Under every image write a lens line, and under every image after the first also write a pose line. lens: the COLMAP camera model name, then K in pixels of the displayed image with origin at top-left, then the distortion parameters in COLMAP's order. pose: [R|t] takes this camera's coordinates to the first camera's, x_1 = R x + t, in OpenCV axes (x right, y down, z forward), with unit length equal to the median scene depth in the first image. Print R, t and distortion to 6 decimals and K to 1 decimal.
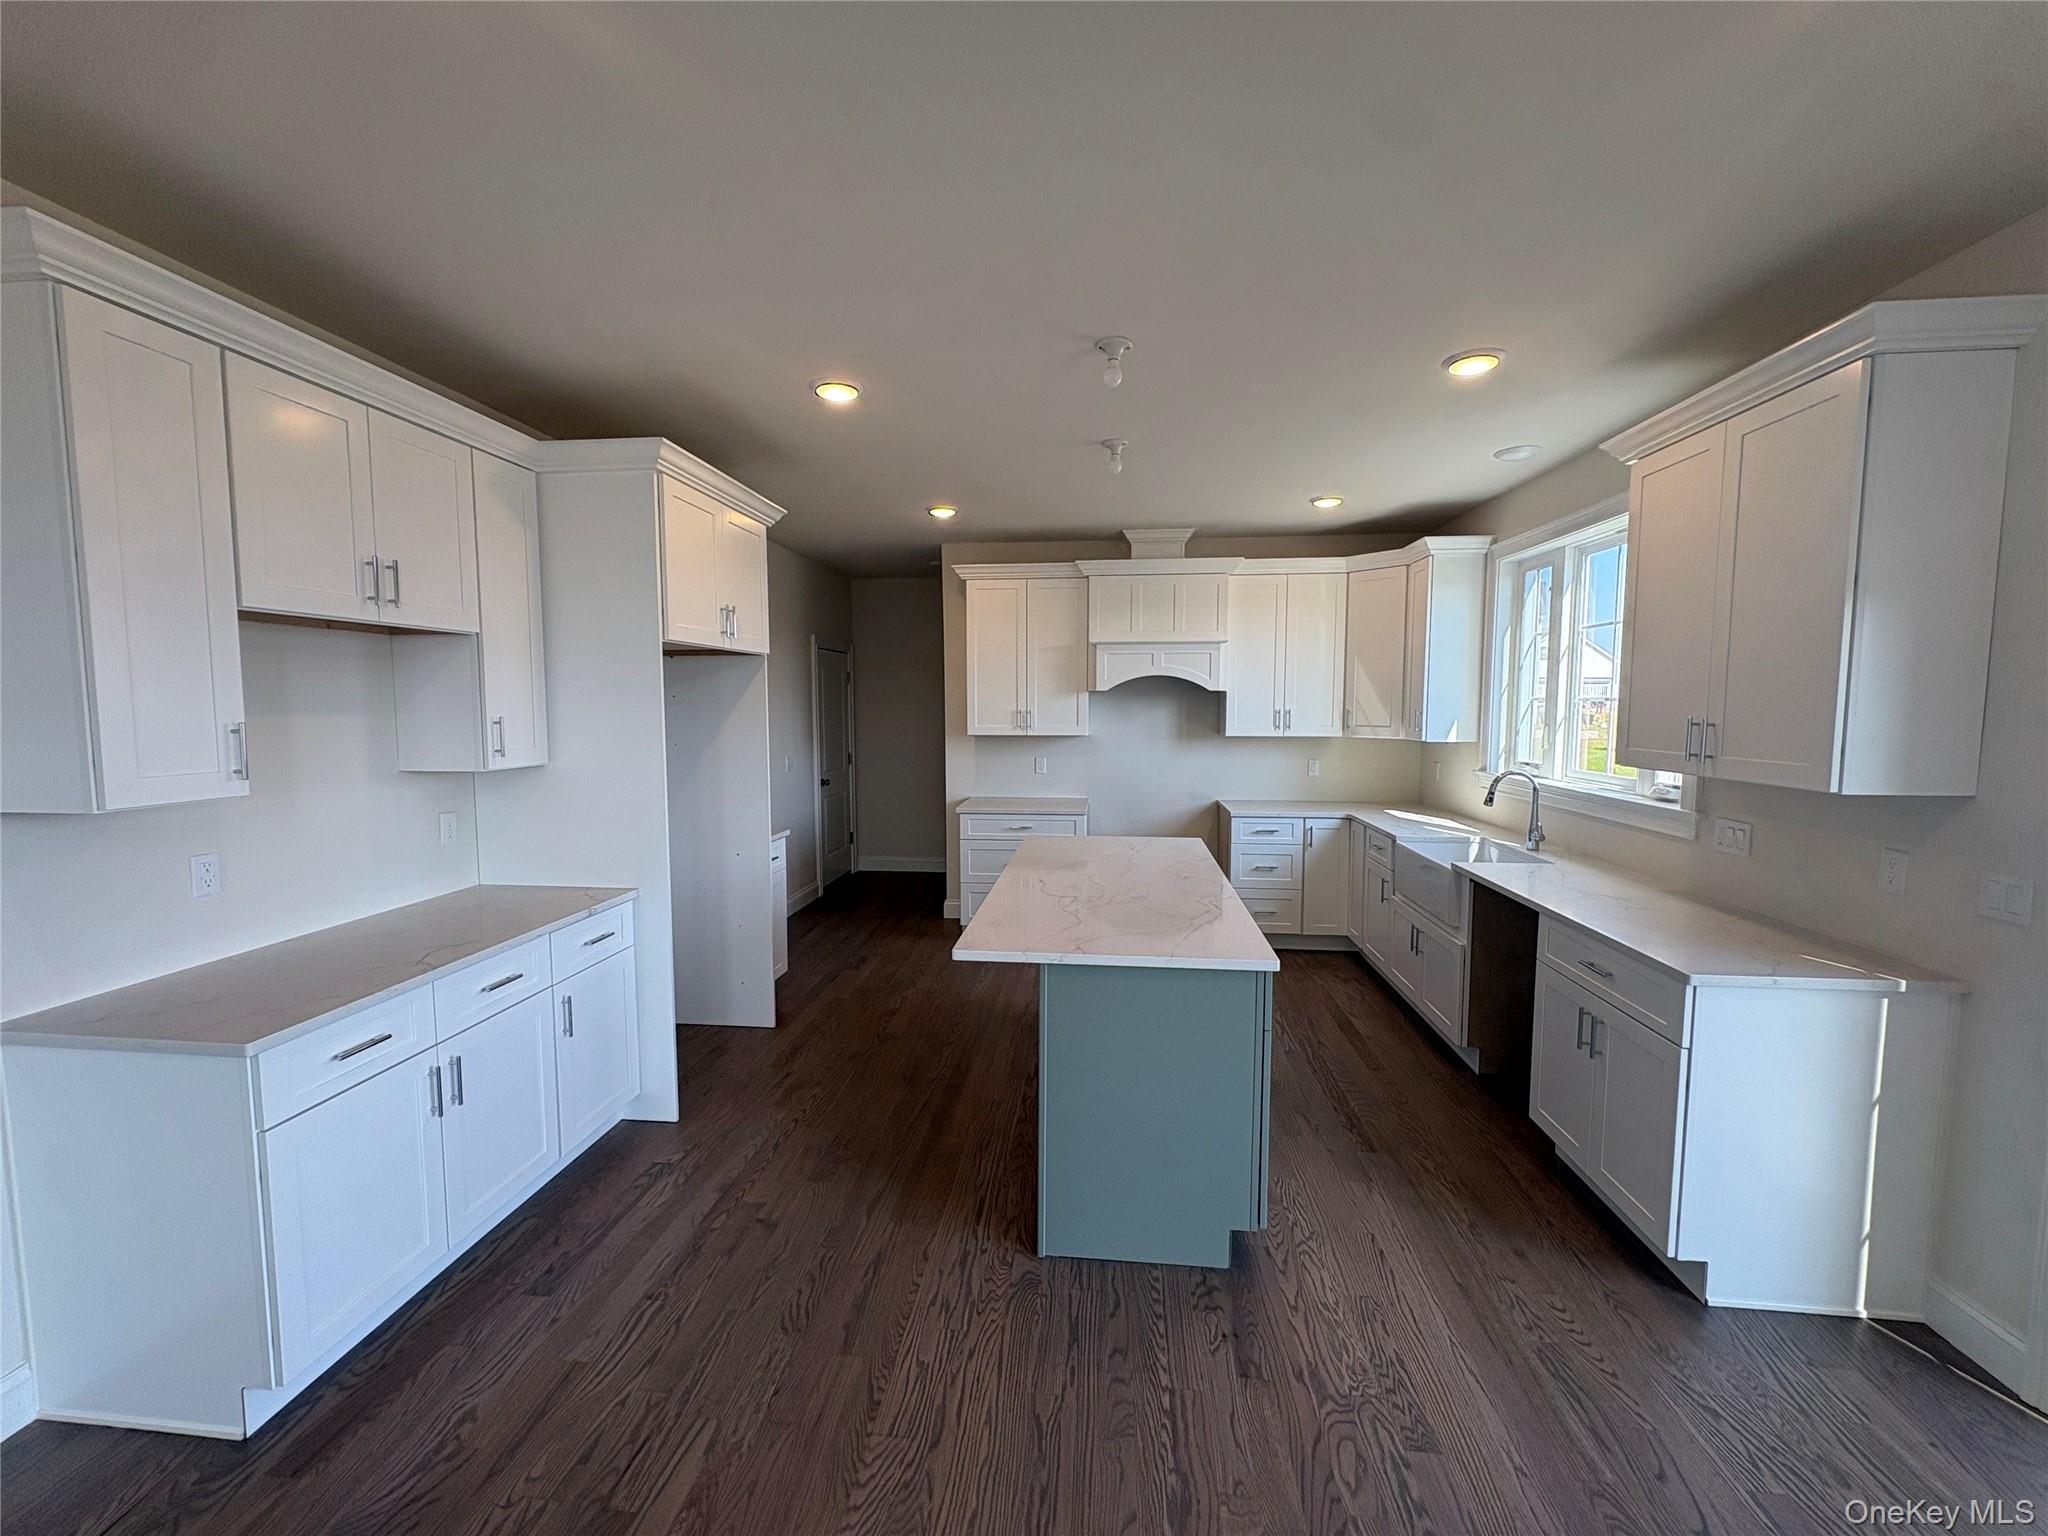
lens RADIAL K [[815.7, 0, 1015.7], [0, 815.7, 764.0], [0, 0, 1]] dist [0.013636, 0.000339]
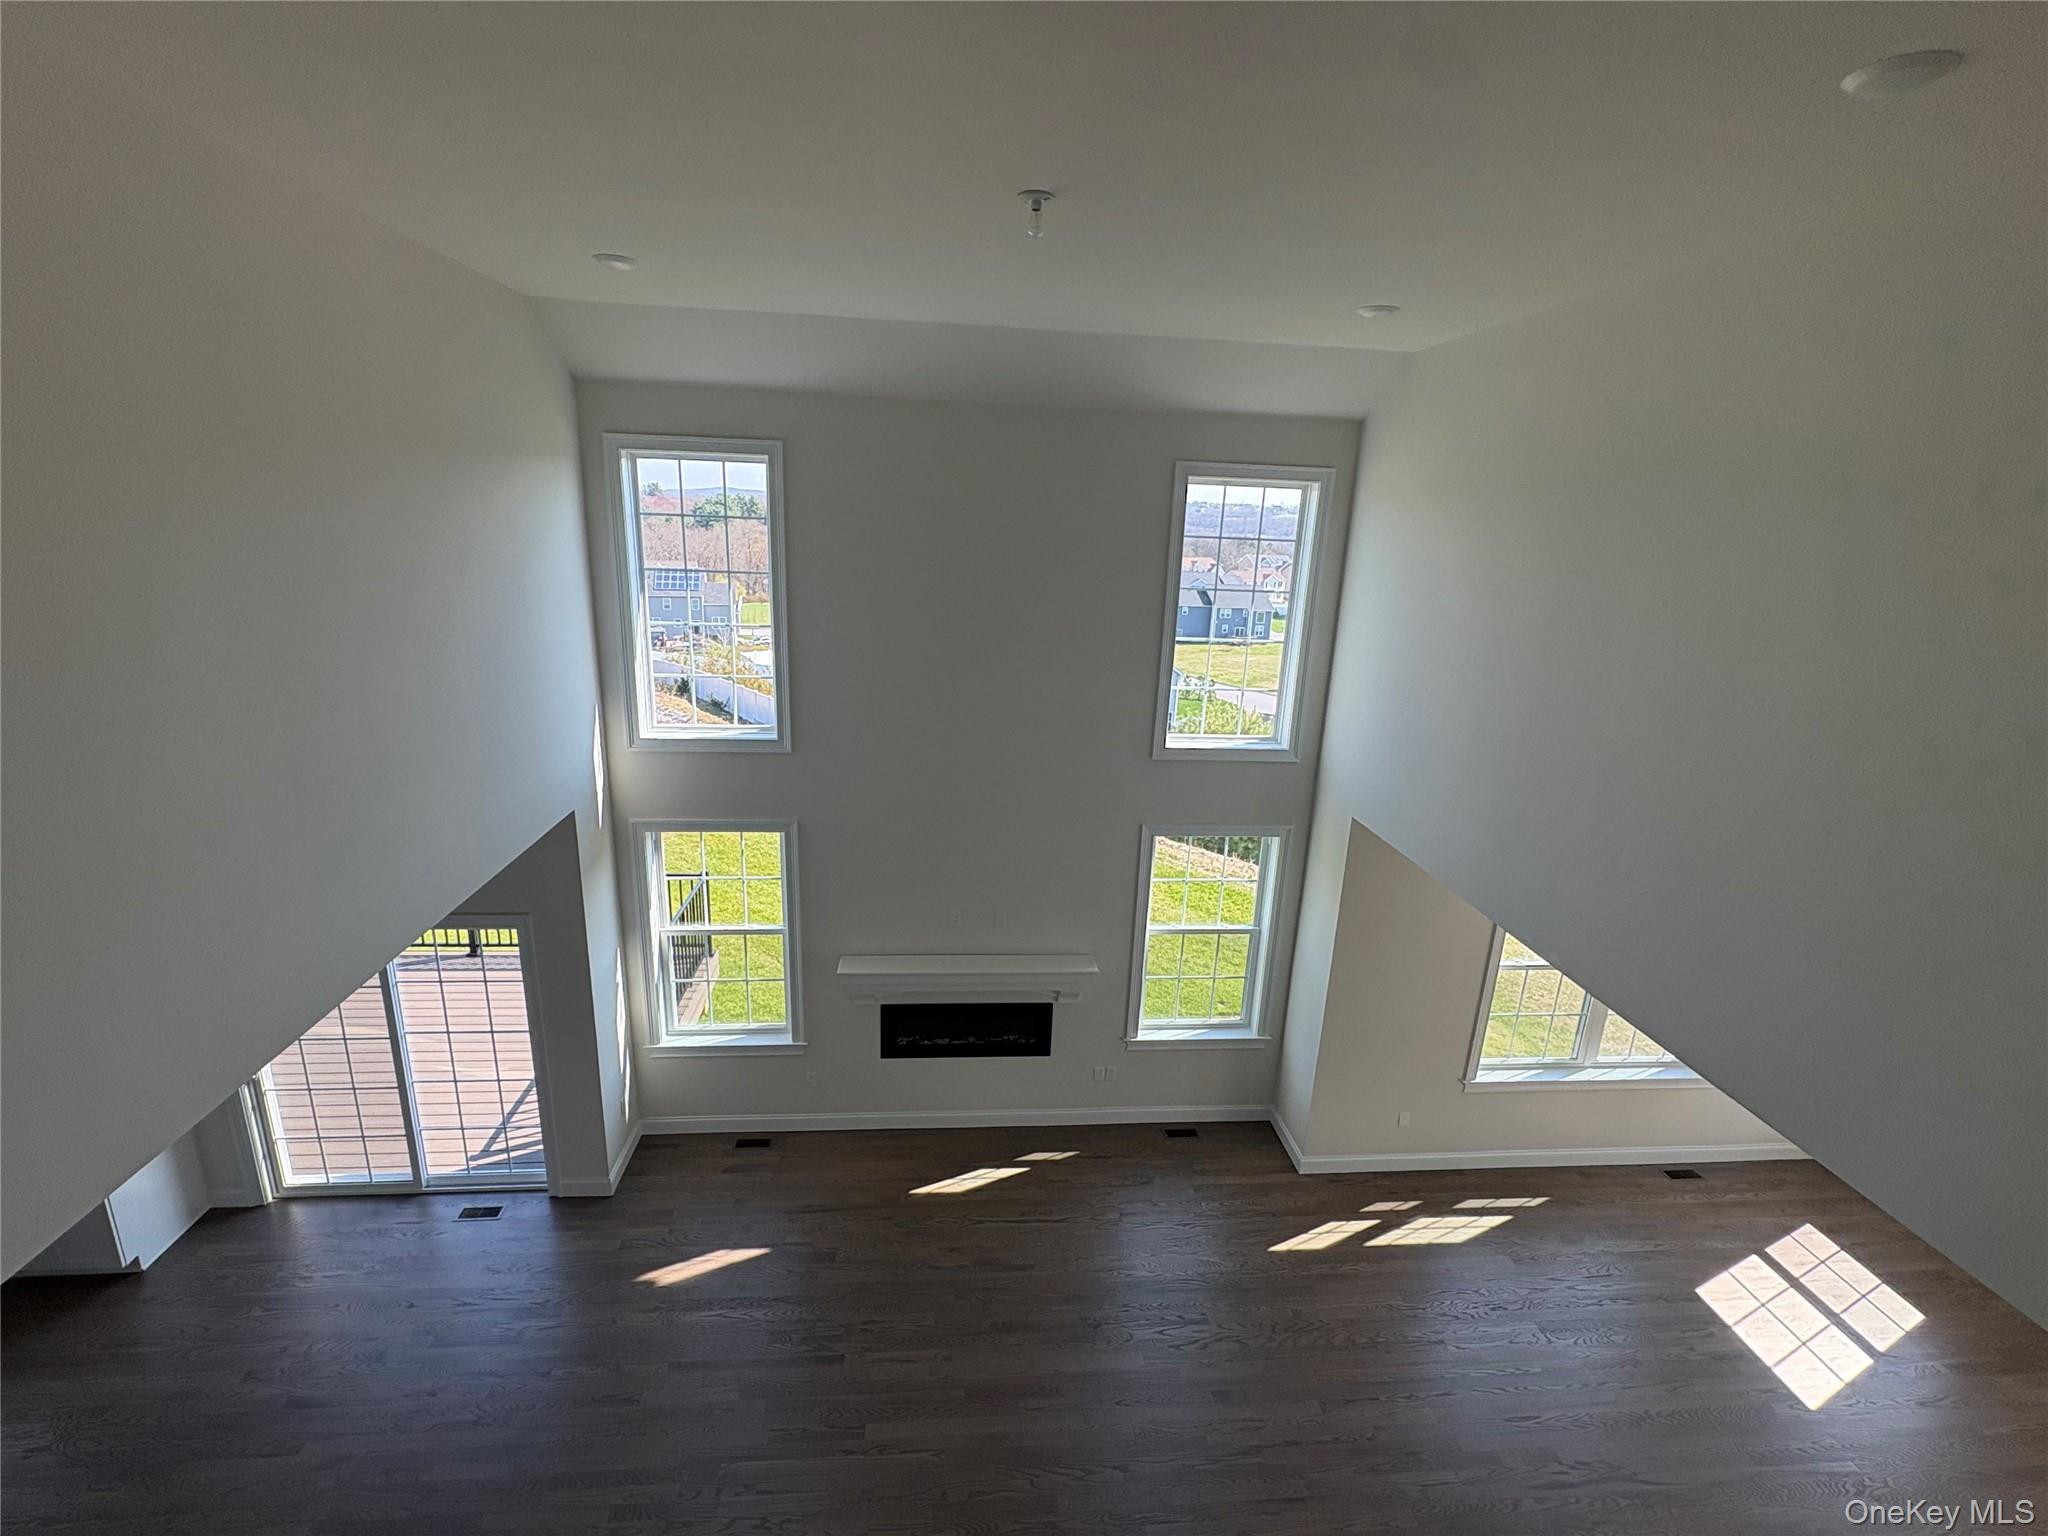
lens RADIAL K [[902.3, 0, 1024.0], [0, 902.3, 768.0], [0, 0, 1]] dist [-0.003414, -0.000105]
pose [[-0.199738, -0.276564, 0.940009, -0.748845], [0.033014, 0.956896, 0.288547, -0.617035], [-0.979293, 0.088667, -0.181998, -0.505222]]
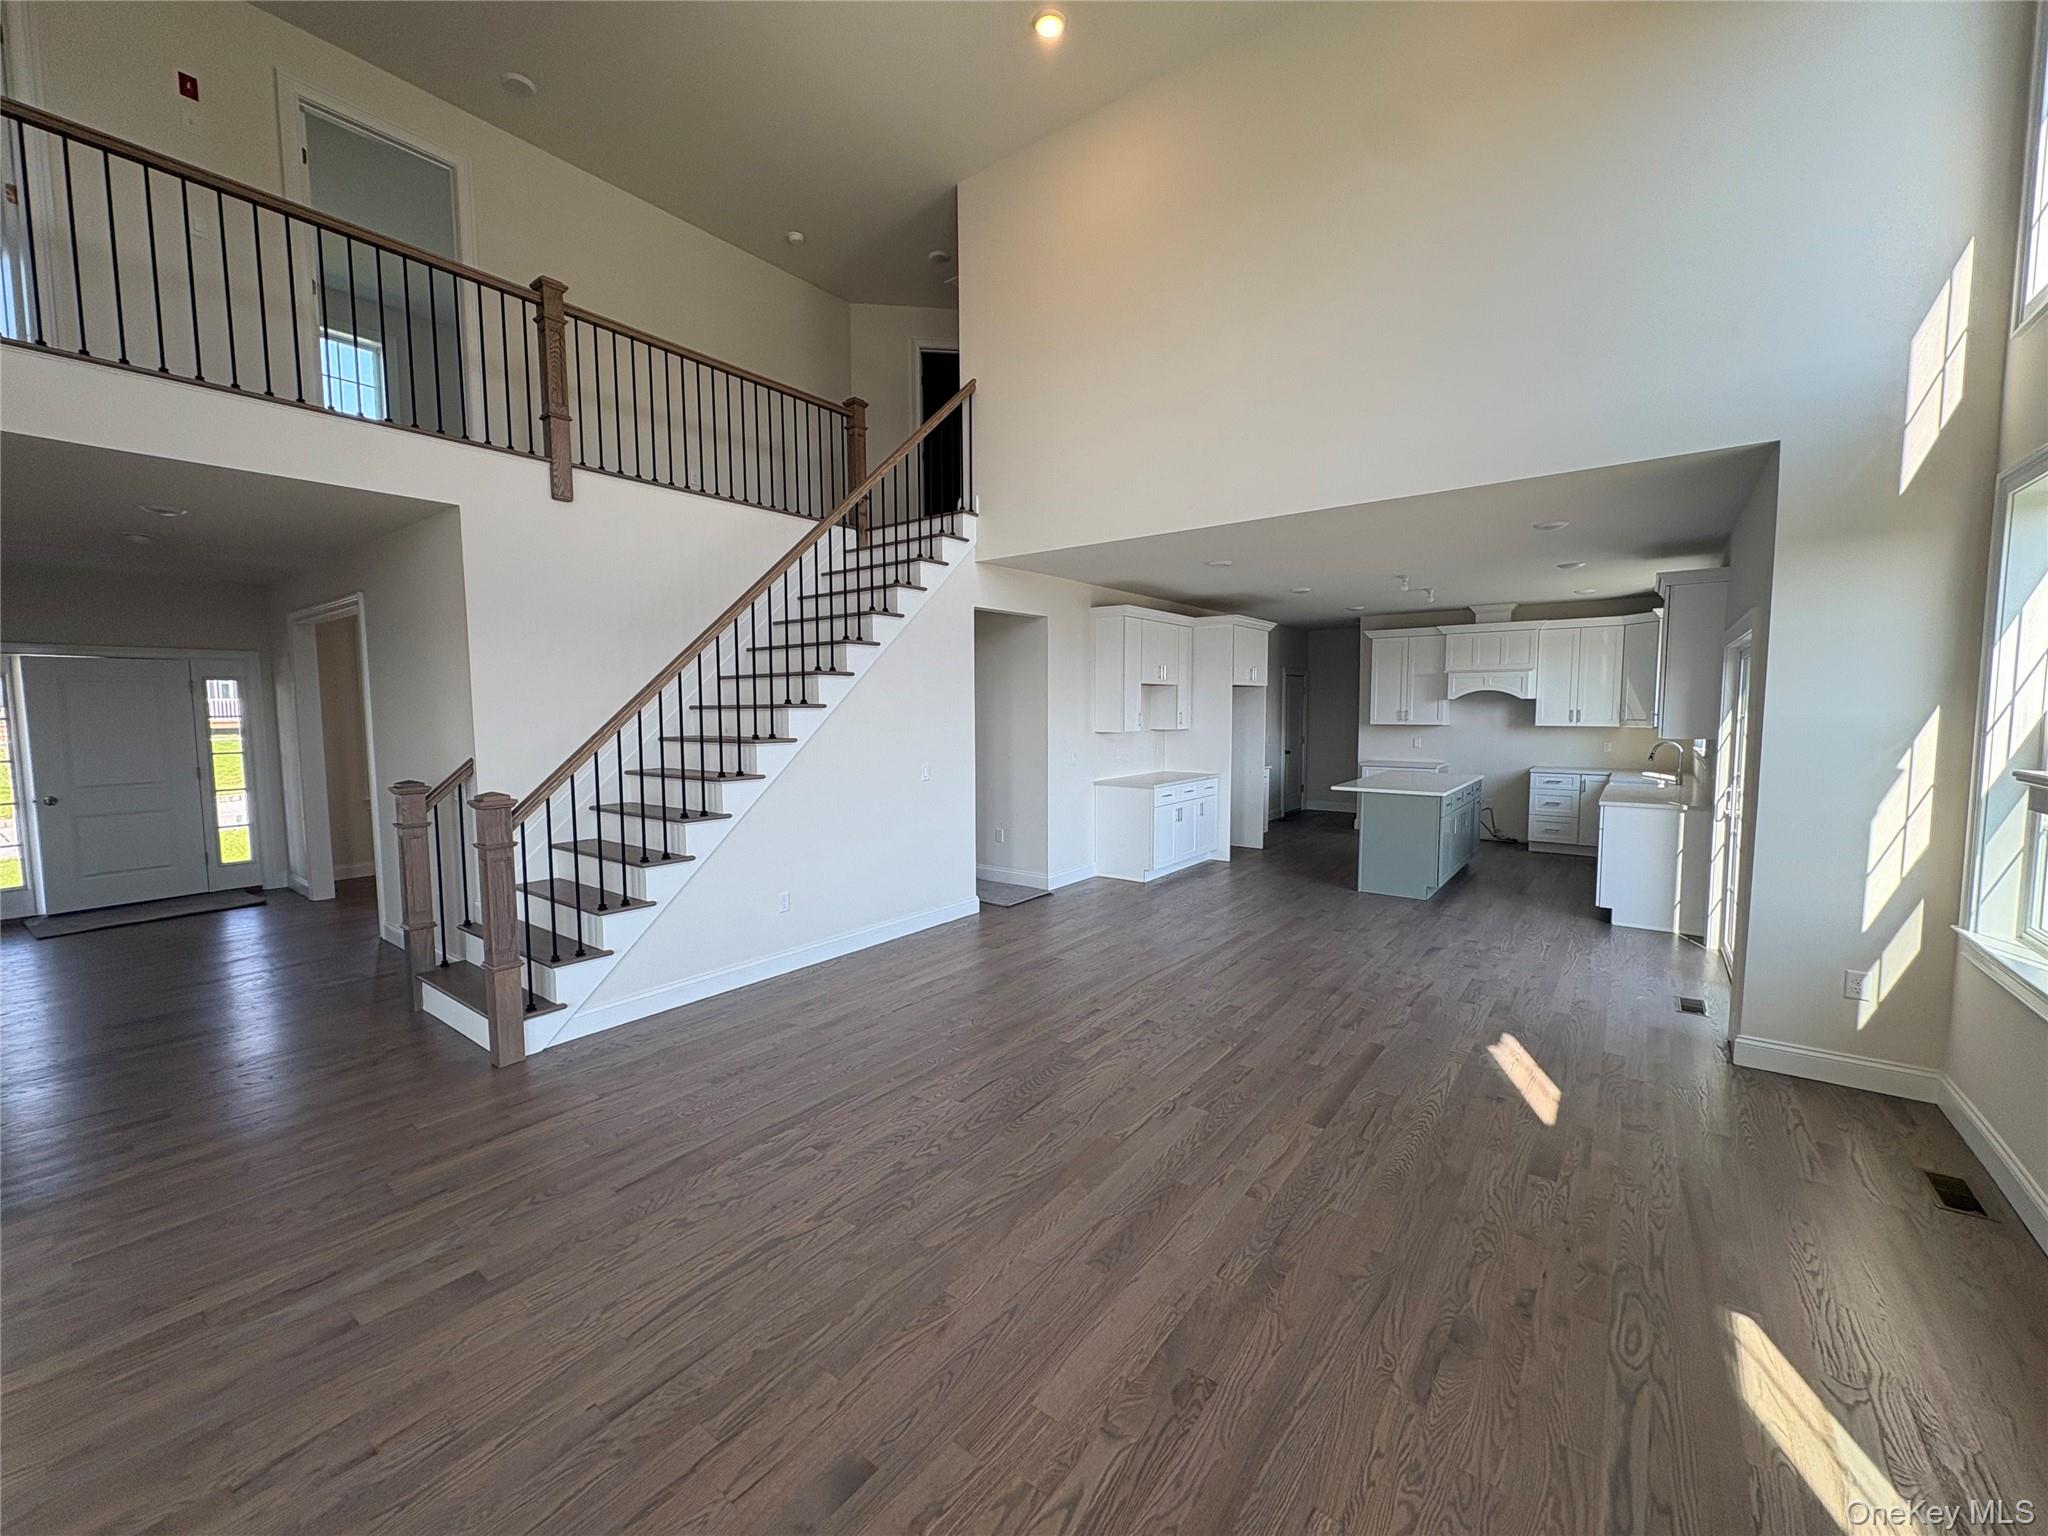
lens RADIAL K [[815.7, 0, 1015.7], [0, 815.7, 764.0], [0, 0, 1]] dist [0.013636, 0.000339]
pose [[0.852860, 0.034702, -0.520985, 0.263432], [-0.035993, 0.999323, 0.007641, 0.080678], [0.520898, 0.012235, 0.853531, -1.158607]]
